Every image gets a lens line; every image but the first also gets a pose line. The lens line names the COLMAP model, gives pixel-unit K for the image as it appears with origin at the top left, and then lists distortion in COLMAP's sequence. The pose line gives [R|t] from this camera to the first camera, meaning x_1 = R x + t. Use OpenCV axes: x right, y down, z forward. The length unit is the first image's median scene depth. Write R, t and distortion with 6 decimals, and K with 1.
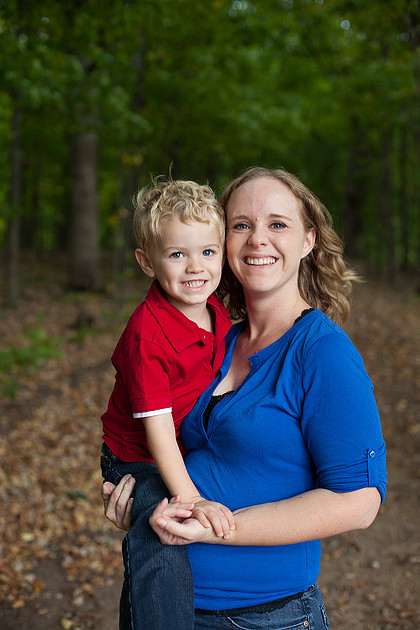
lens RADIAL K [[948.4, 0, 206.7], [0, 948.4, 313.7], [0, 0, 1]] dist [-0.172873, 0.000000]
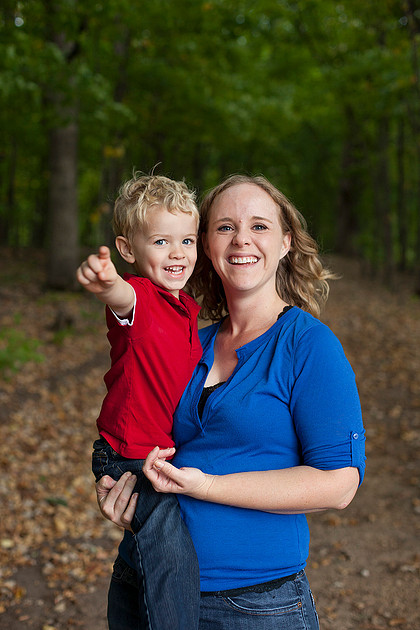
lens RADIAL K [[867.7, 0, 212.6], [0, 867.7, 317.2], [0, 0, 1]] dist [-0.128445, 0.000000]
pose [[0.999706, 0.003127, 0.024063, -0.000380], [-0.003340, 0.999956, 0.008802, -0.005189], [-0.024035, -0.008879, 0.999672, 0.127119]]
